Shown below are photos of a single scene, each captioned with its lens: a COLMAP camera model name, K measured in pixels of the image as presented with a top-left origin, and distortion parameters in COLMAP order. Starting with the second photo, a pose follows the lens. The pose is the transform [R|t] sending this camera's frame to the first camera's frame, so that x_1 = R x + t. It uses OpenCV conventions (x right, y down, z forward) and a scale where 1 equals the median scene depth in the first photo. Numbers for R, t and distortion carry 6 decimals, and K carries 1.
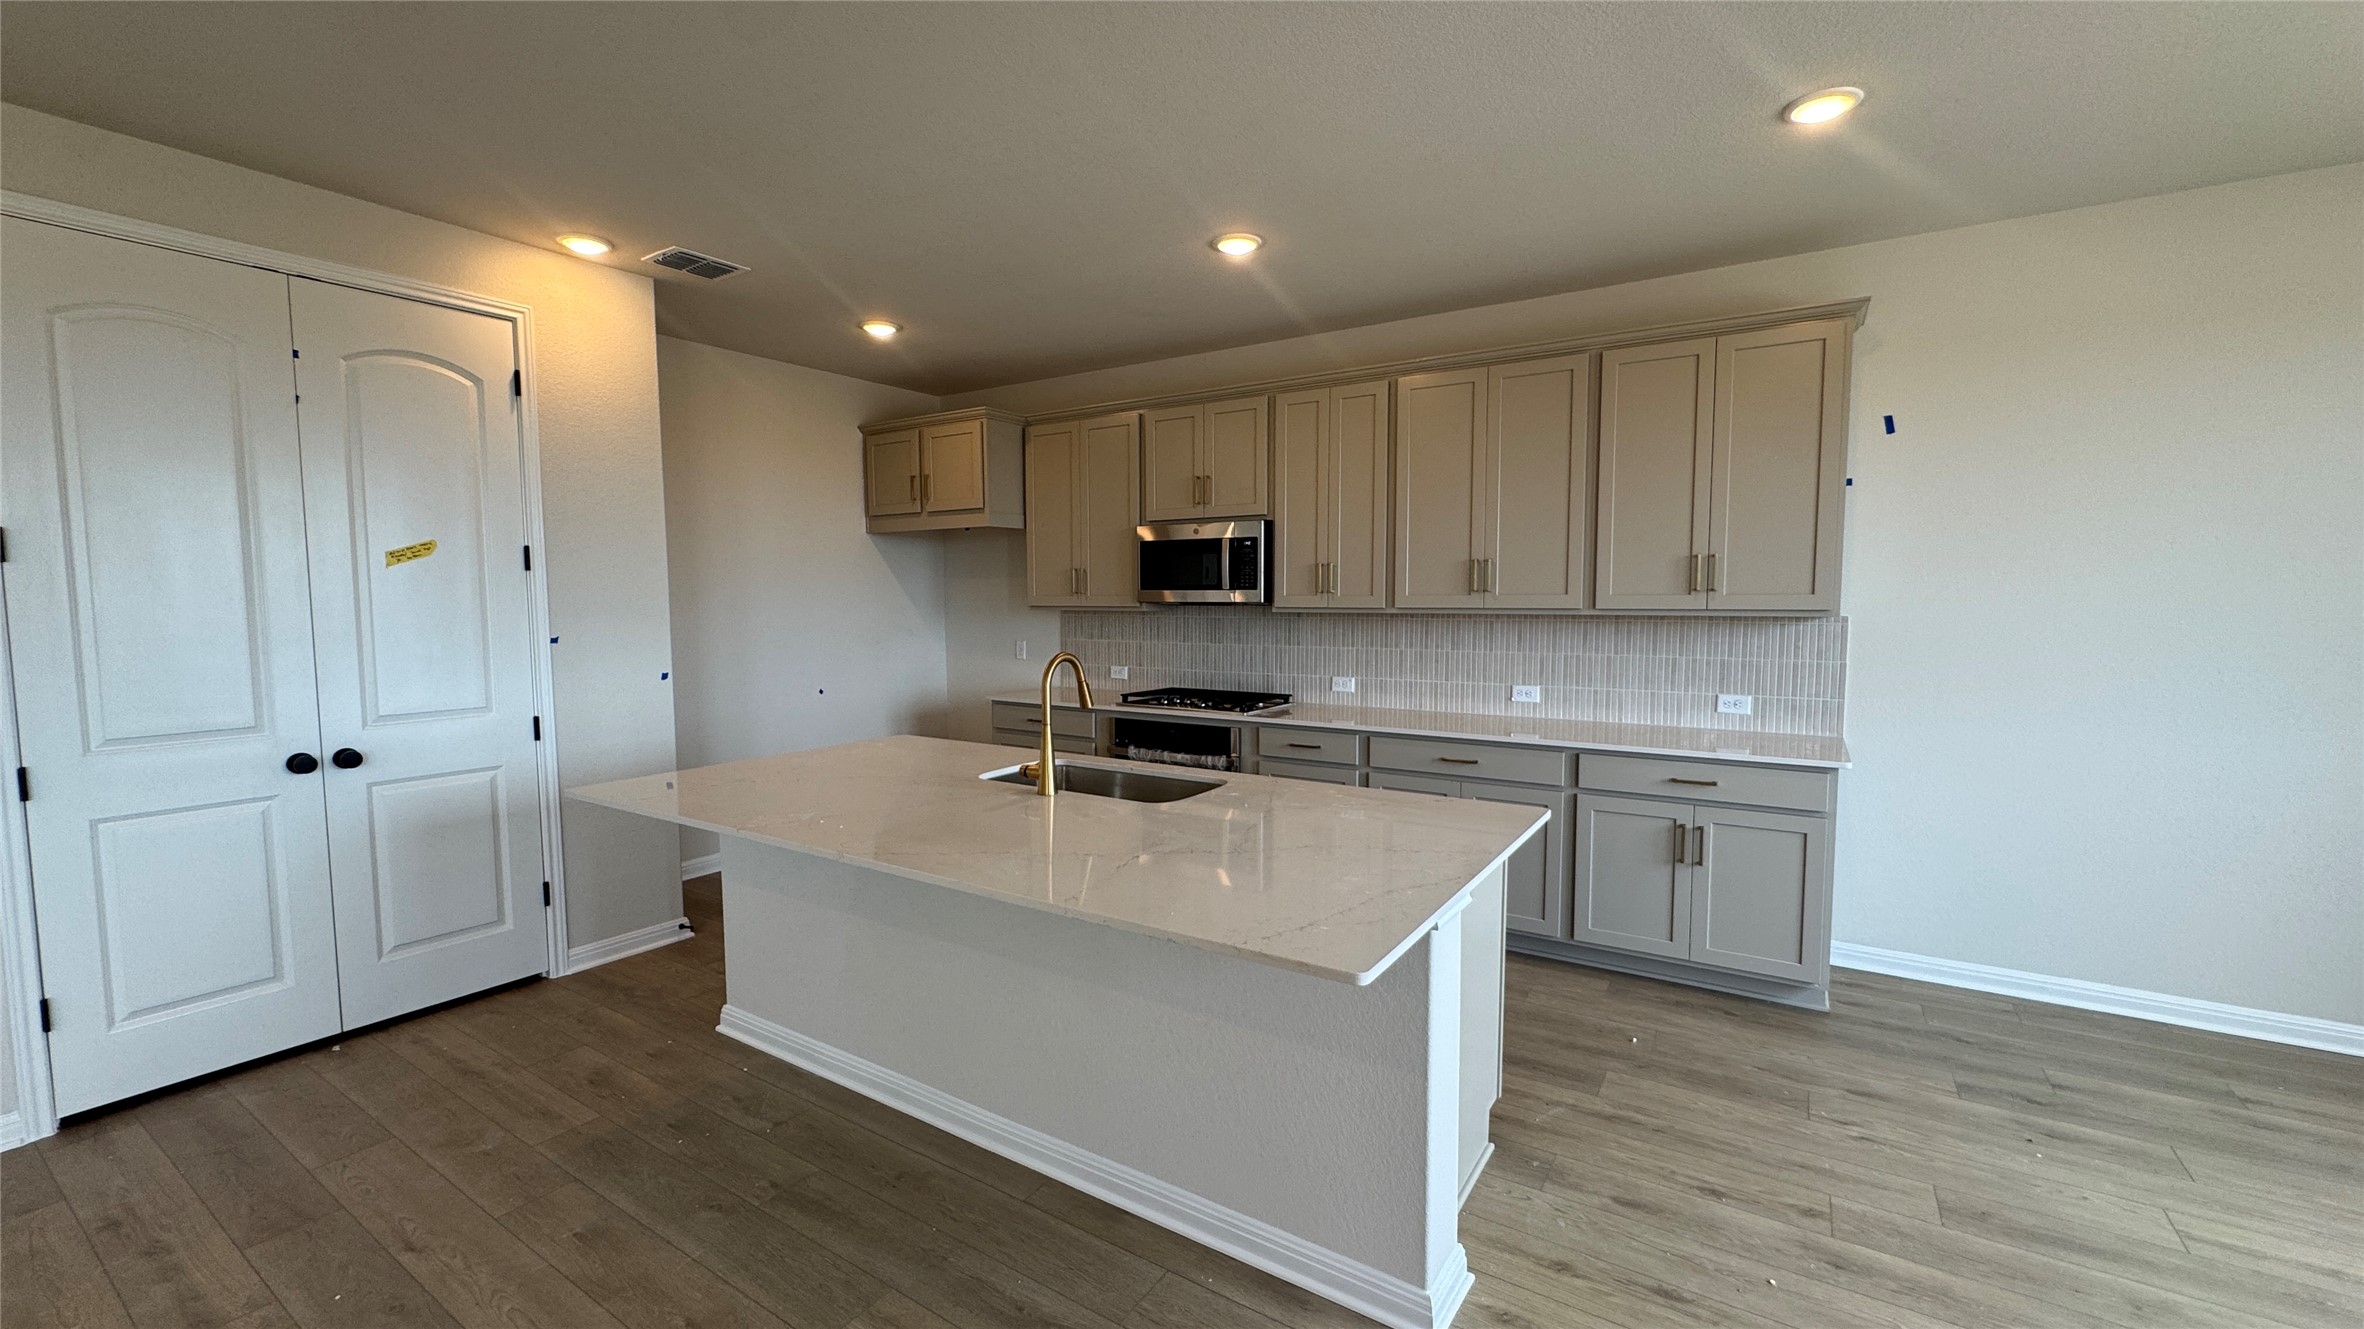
lens RADIAL K [[942.3, 0, 1183.3], [0, 942.3, 663.7], [0, 0, 1]] dist [-0.002644, 0.000372]
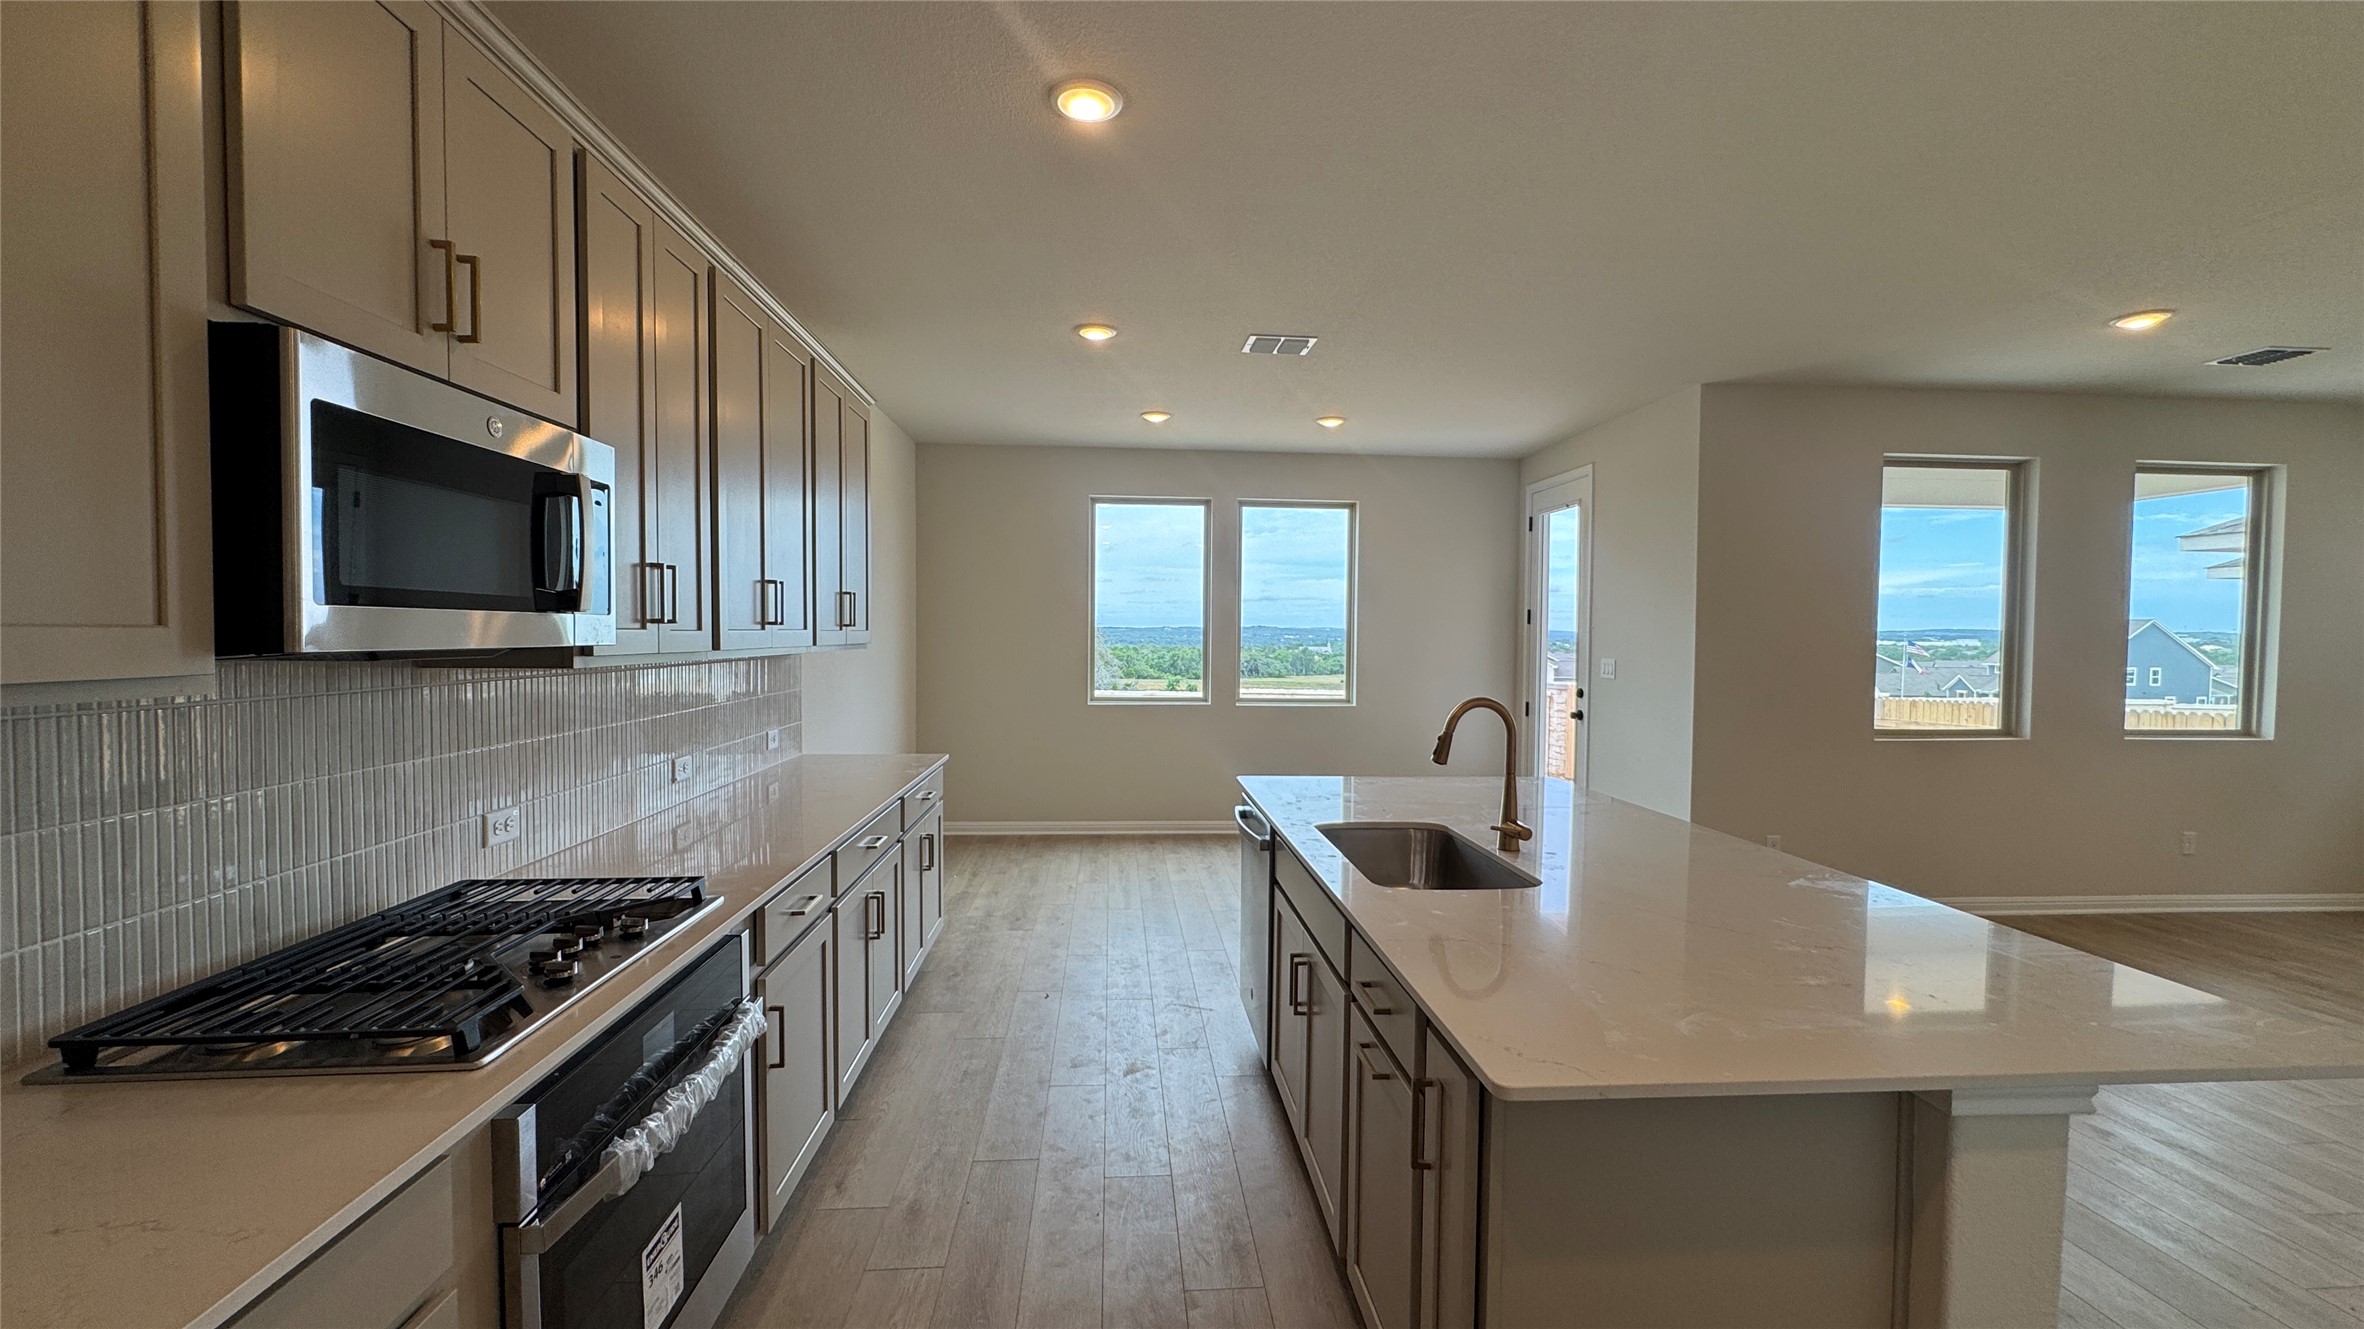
lens RADIAL K [[942.3, 0, 1183.3], [0, 942.3, 663.7], [0, 0, 1]] dist [-0.002644, 0.000372]
pose [[-0.605722, -0.027963, 0.795185, -0.446498], [0.052315, 0.995820, 0.074869, -0.084012], [-0.793955, 0.086950, -0.601727, 1.181536]]
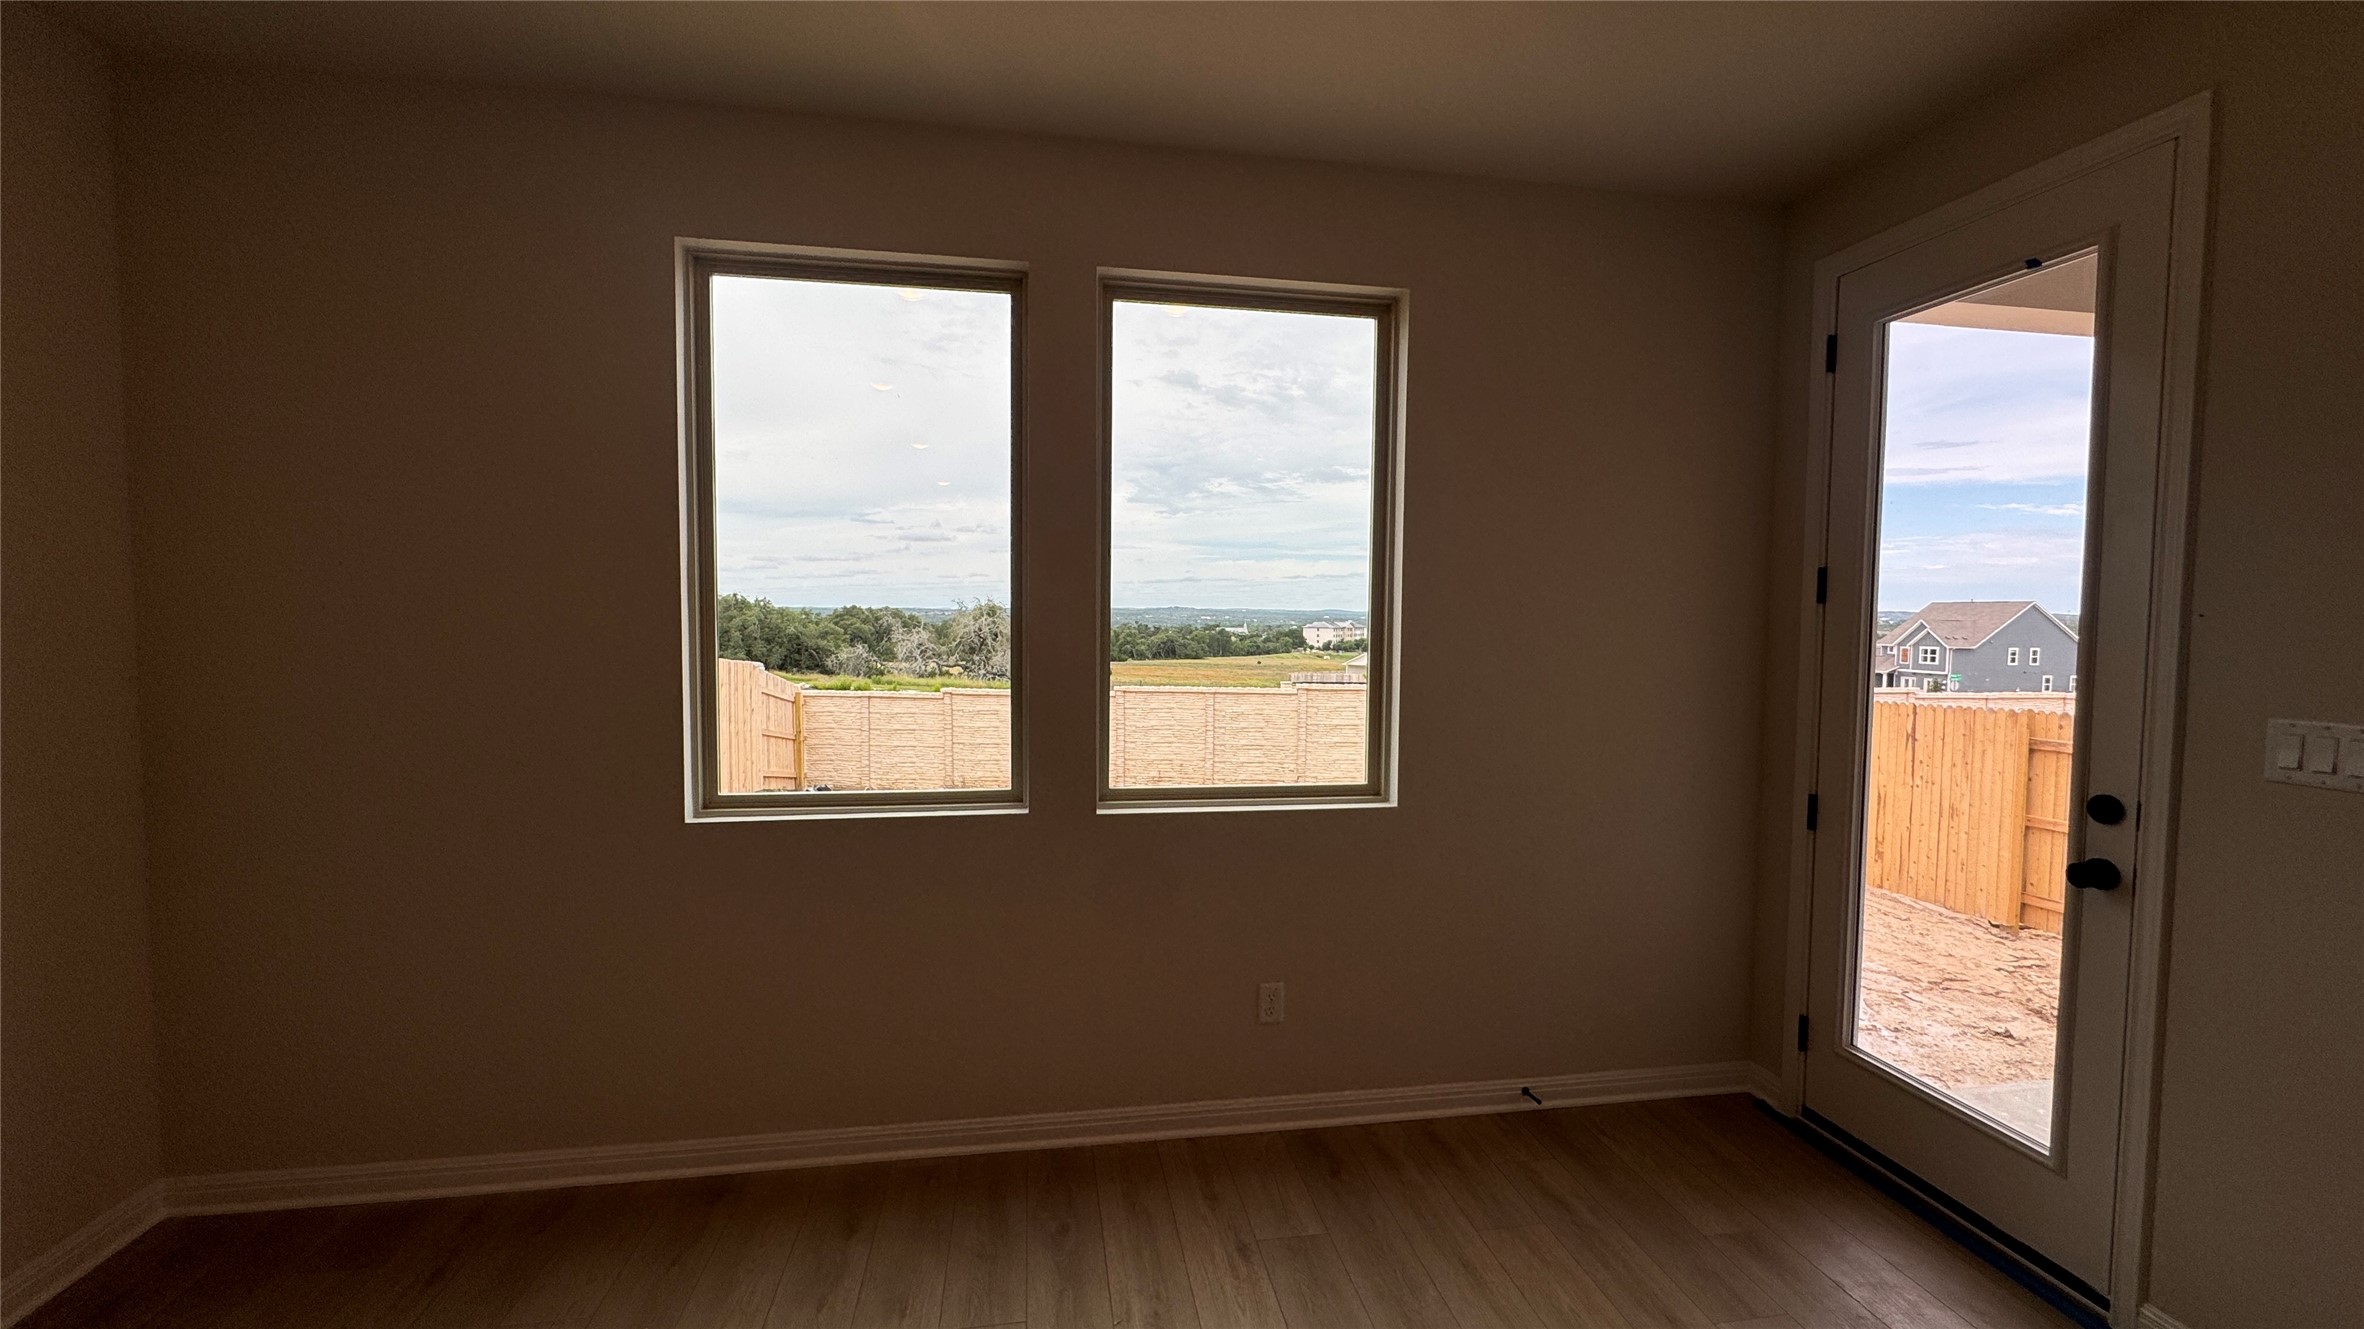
lens RADIAL K [[942.3, 0, 1183.3], [0, 942.3, 663.7], [0, 0, 1]] dist [-0.002644, 0.000372]
pose [[-0.673117, -0.041175, 0.738389, 0.321190], [0.048332, 0.993865, 0.099480, -0.043391], [-0.737955, 0.102649, -0.666998, 0.474623]]
